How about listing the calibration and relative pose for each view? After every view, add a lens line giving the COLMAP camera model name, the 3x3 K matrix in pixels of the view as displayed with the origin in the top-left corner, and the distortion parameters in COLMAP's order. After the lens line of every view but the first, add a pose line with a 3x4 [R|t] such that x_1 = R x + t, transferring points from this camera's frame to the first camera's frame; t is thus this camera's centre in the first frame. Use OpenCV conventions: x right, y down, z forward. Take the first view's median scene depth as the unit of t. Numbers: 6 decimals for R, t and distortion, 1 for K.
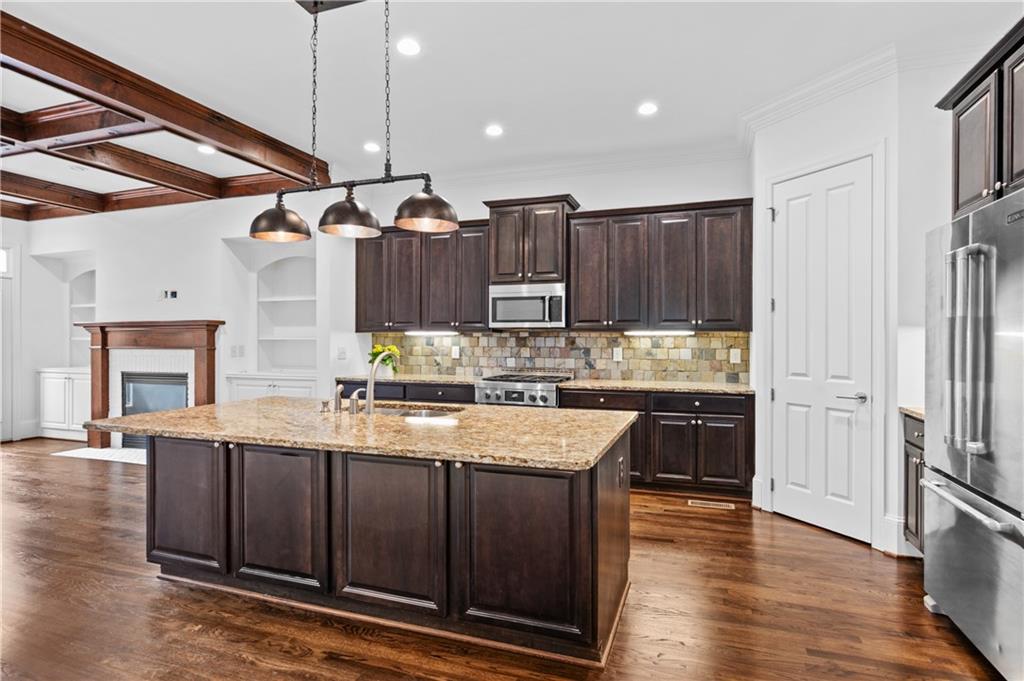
lens RADIAL K [[527.3, 0, 521.5], [0, 527.3, 336.2], [0, 0, 1]] dist [-0.004838, -0.000904]
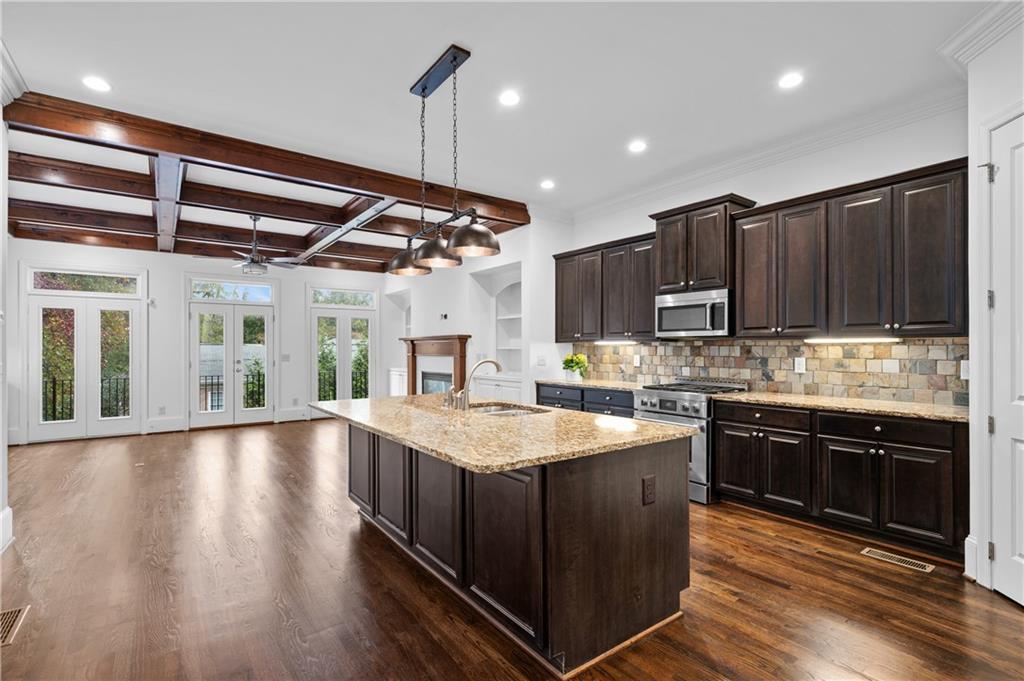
lens RADIAL K [[476.4, 0, 518.5], [0, 476.4, 343.1], [0, 0, 1]] dist [-0.004205, 0.001233]
pose [[0.828929, -0.009173, -0.559278, 0.244498], [0.007212, 0.999958, -0.005712, -0.001123], [0.559307, 0.000701, 0.828960, 0.085109]]
